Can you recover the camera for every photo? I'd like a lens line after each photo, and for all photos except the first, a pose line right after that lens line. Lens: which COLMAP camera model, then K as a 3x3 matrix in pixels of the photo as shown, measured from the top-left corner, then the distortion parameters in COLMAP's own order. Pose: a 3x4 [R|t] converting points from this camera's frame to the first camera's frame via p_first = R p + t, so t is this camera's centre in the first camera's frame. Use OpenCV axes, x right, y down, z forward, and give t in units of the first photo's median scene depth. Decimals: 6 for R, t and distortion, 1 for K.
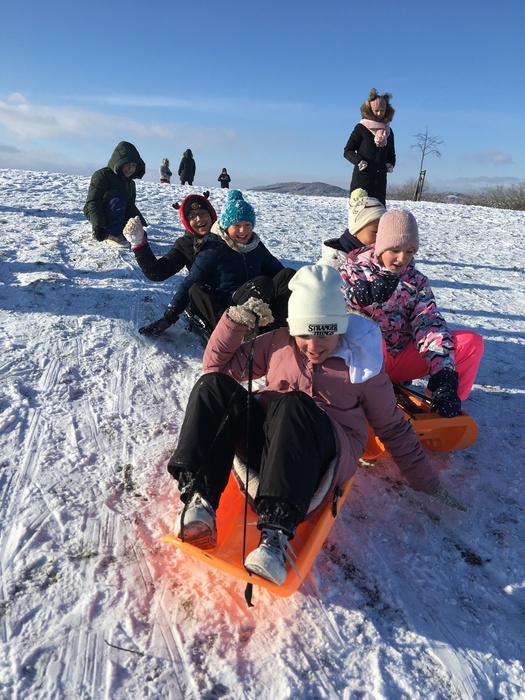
lens RADIAL K [[592.0, 0, 264.1], [0, 592.0, 352.4], [0, 0, 1]] dist [0.123362, -0.185311]
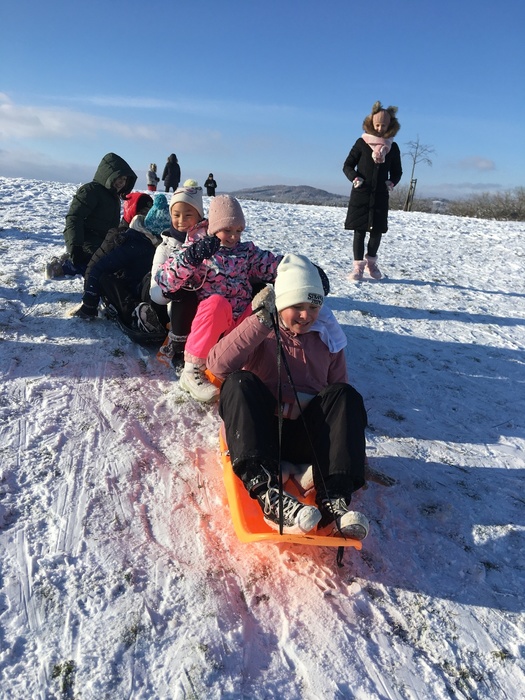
lens RADIAL K [[592.0, 0, 267.6], [0, 592.0, 354.4], [0, 0, 1]] dist [0.123362, -0.185311]
pose [[0.999545, 0.003726, 0.029927, -0.009202], [-0.003683, 0.999992, -0.001471, -0.054883], [-0.029932, 0.001360, 0.999551, 0.109023]]
